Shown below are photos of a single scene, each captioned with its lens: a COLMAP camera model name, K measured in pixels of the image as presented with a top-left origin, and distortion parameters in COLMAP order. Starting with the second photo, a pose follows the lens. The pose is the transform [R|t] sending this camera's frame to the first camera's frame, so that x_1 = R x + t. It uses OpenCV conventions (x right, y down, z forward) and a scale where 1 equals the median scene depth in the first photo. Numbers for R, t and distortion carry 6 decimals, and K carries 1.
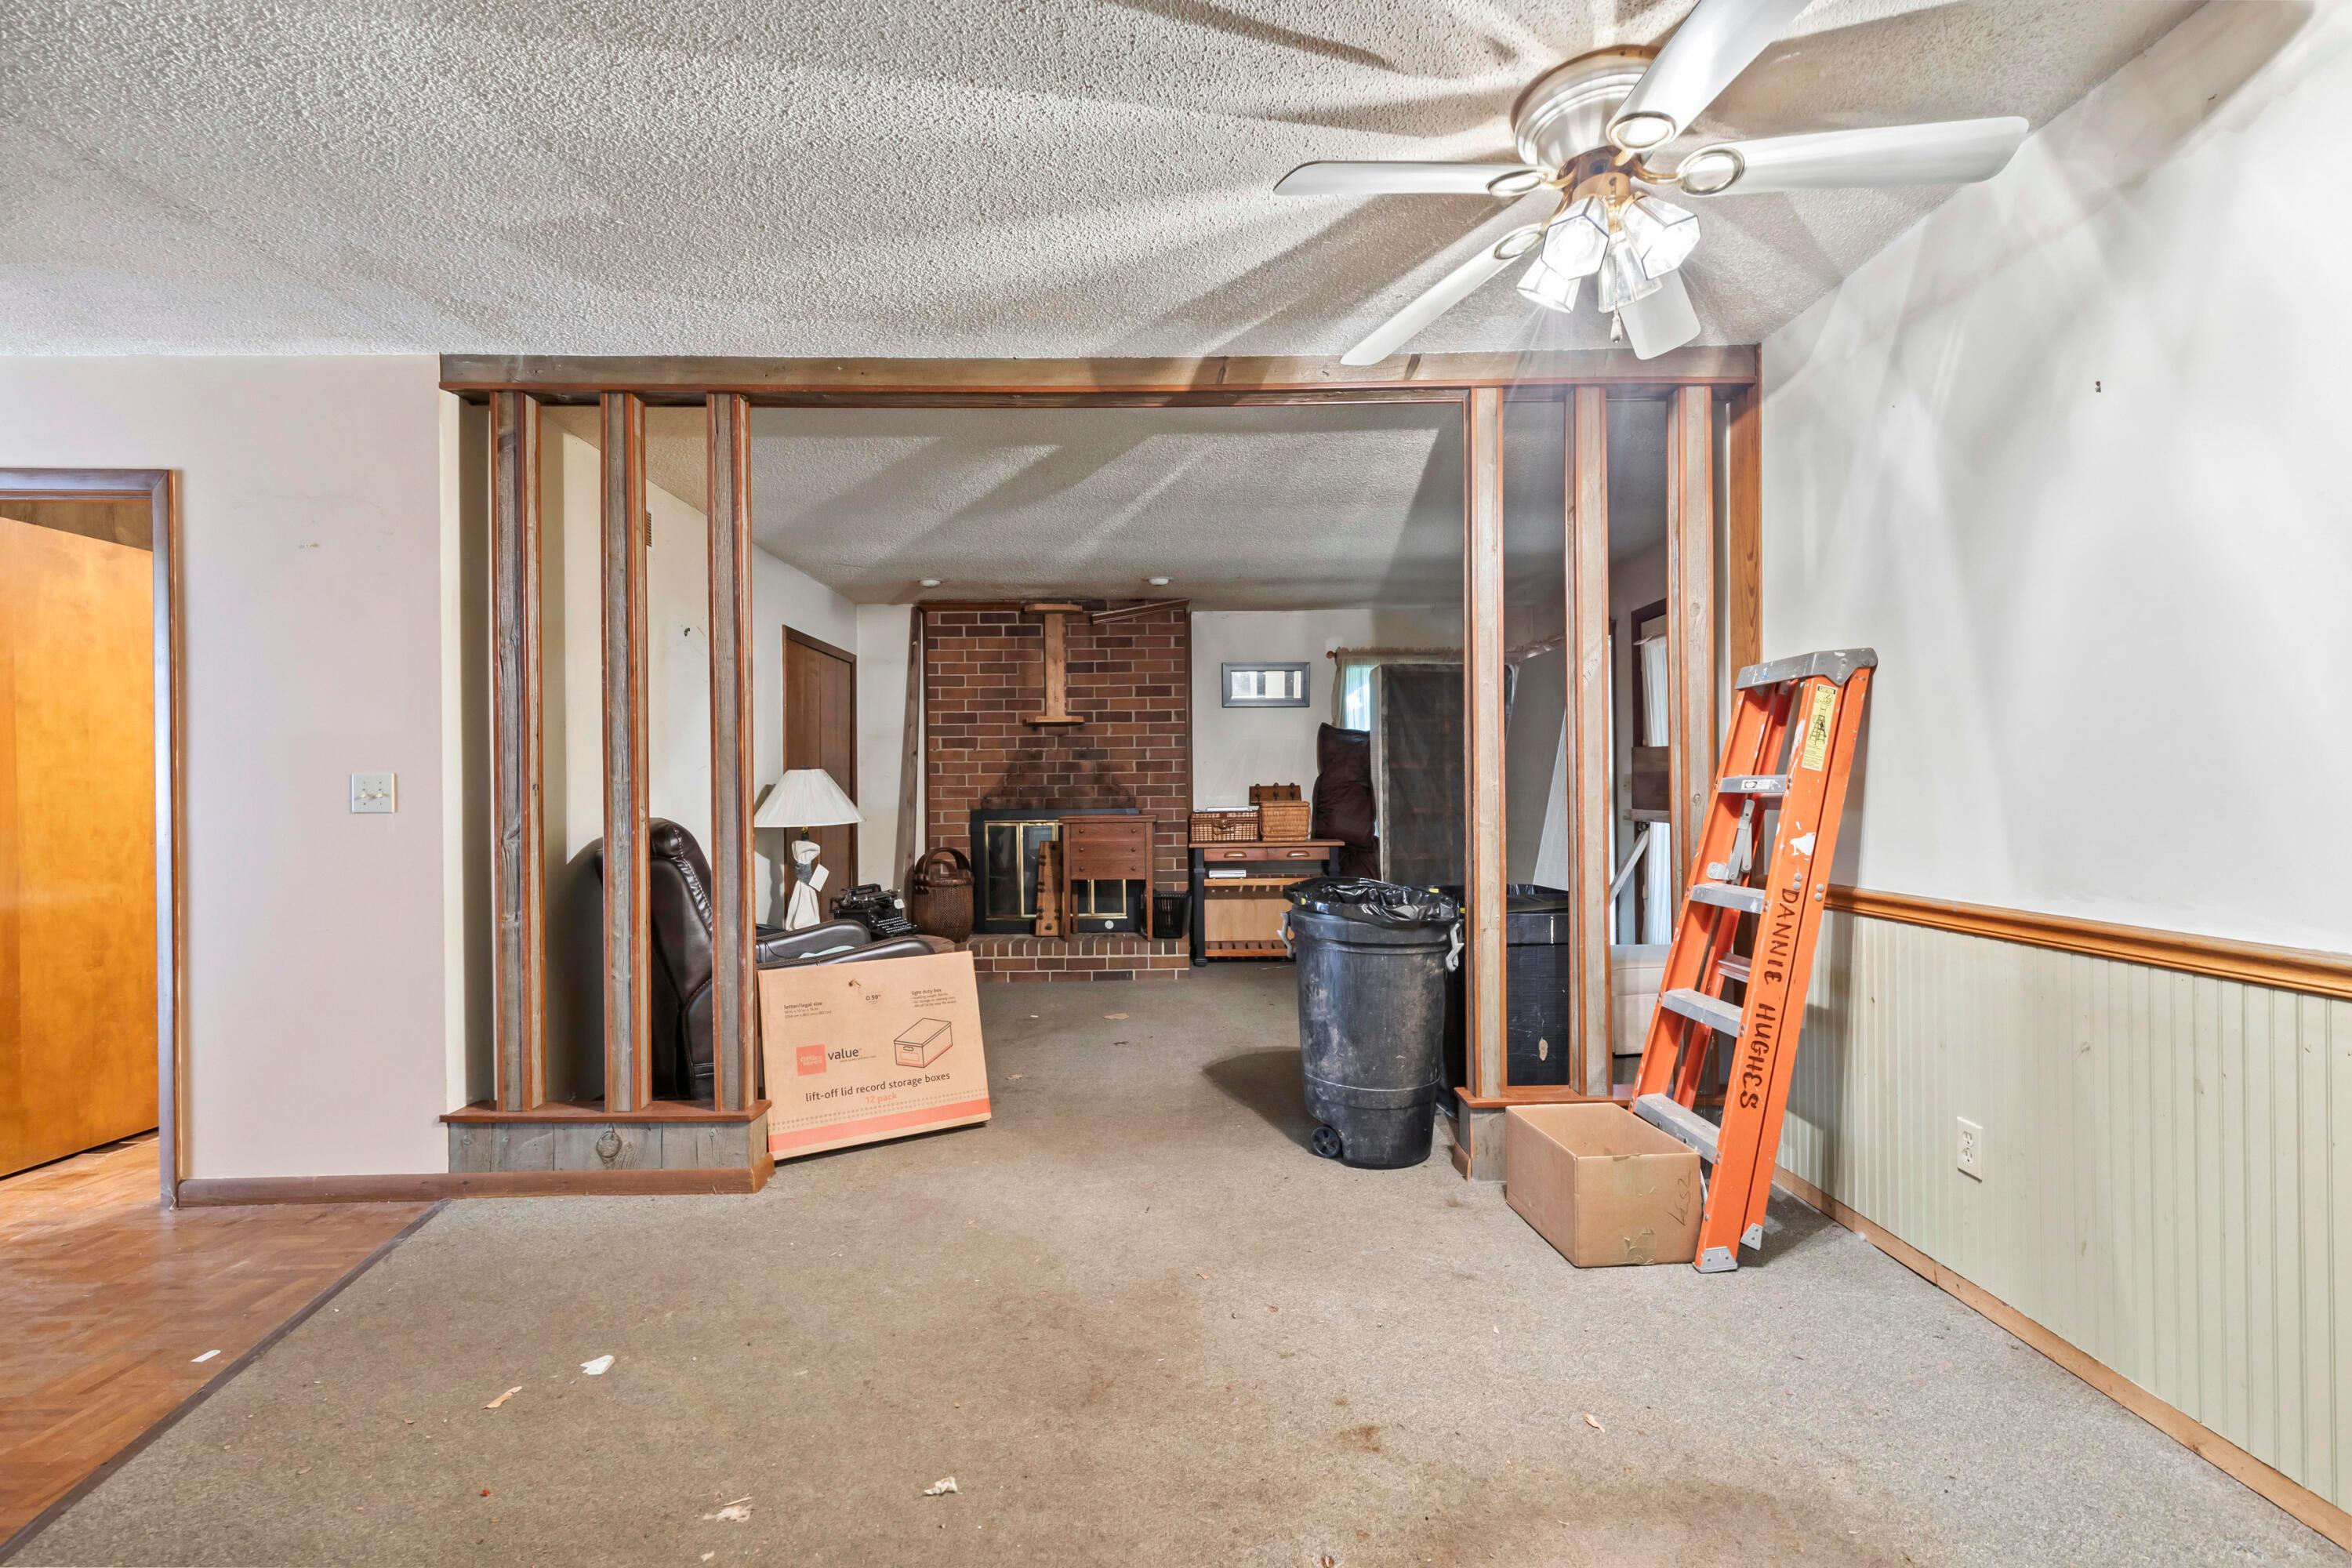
lens RADIAL K [[1052.3, 0, 1186.0], [0, 1052.3, 792.0], [0, 0, 1]] dist [0.003009, 0.000139]
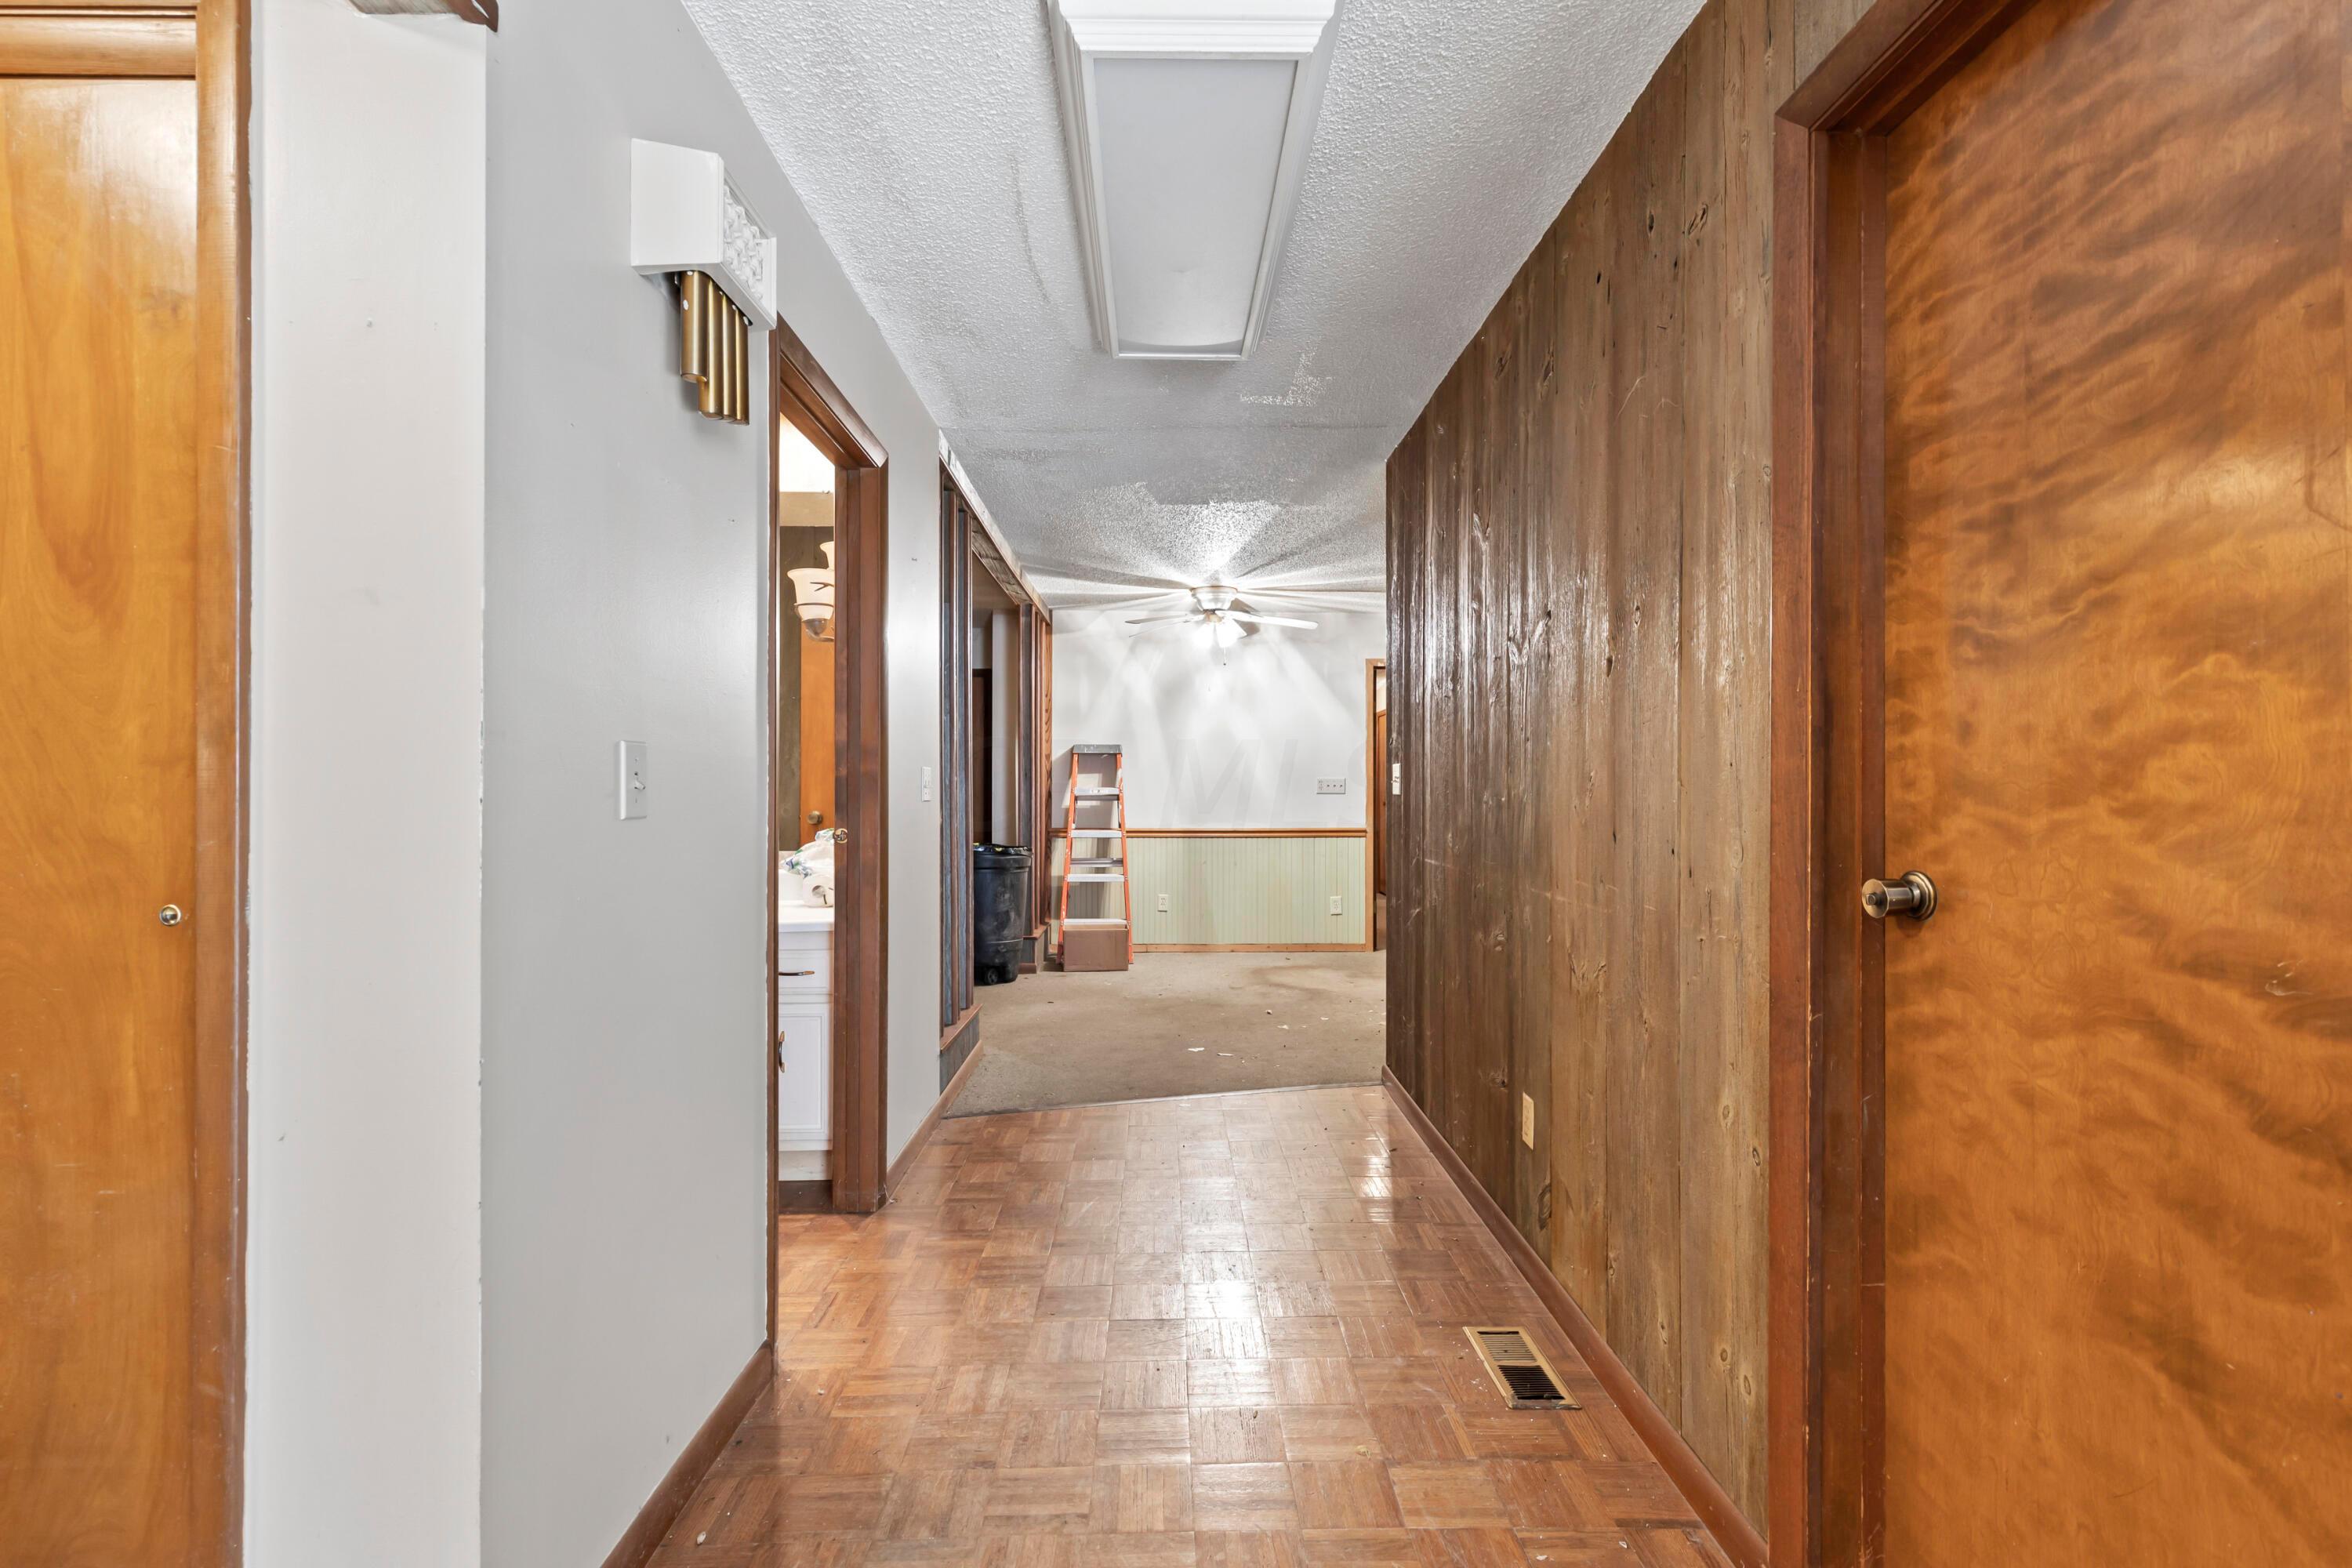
lens RADIAL K [[1076.3, 0, 1175.9], [0, 1076.3, 794.7], [0, 0, 1]] dist [0.002959, -0.000249]
pose [[-0.004247, 0.005961, 0.999973, -0.902523], [-0.003849, 0.999975, -0.005977, 0.006868], [-0.999984, -0.003874, -0.004224, 0.336439]]
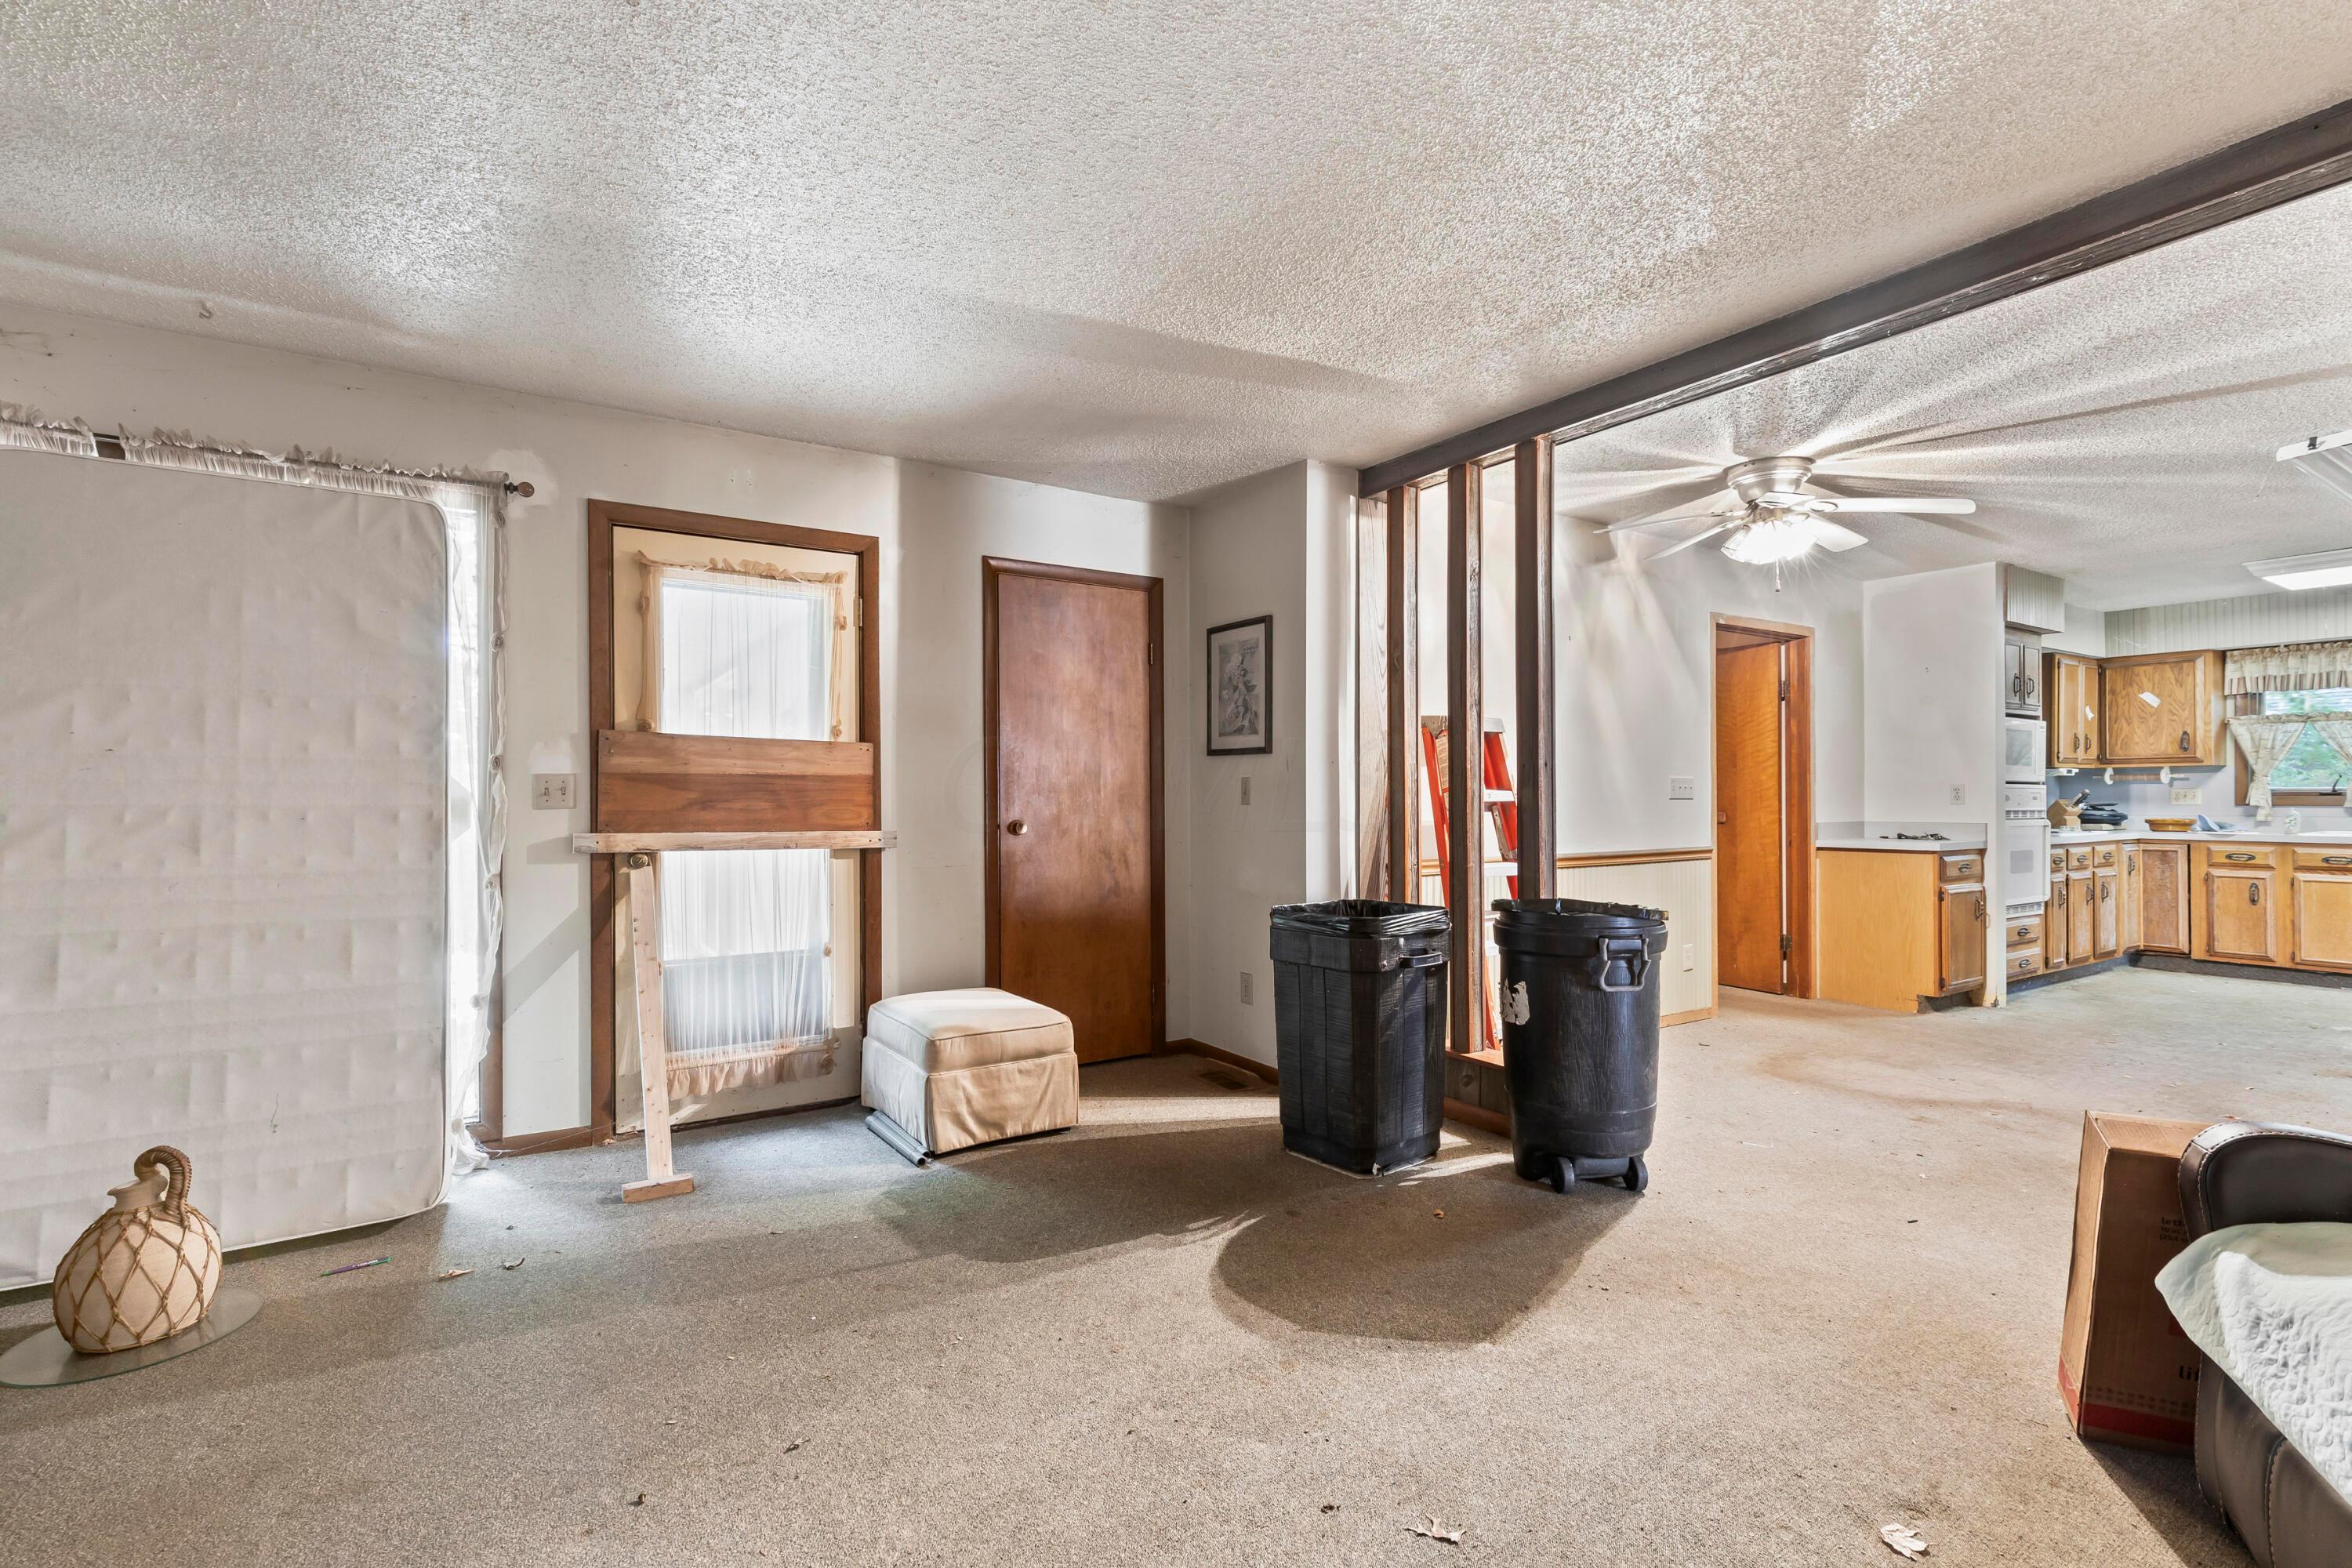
lens RADIAL K [[1076.3, 0, 1175.9], [0, 1076.3, 794.7], [0, 0, 1]] dist [0.002959, -0.000249]
pose [[-0.531032, 0.014305, 0.847231, -0.230709], [0.005883, 0.999896, -0.013196, 0.003510], [-0.847332, -0.002023, -0.531060, 0.925020]]
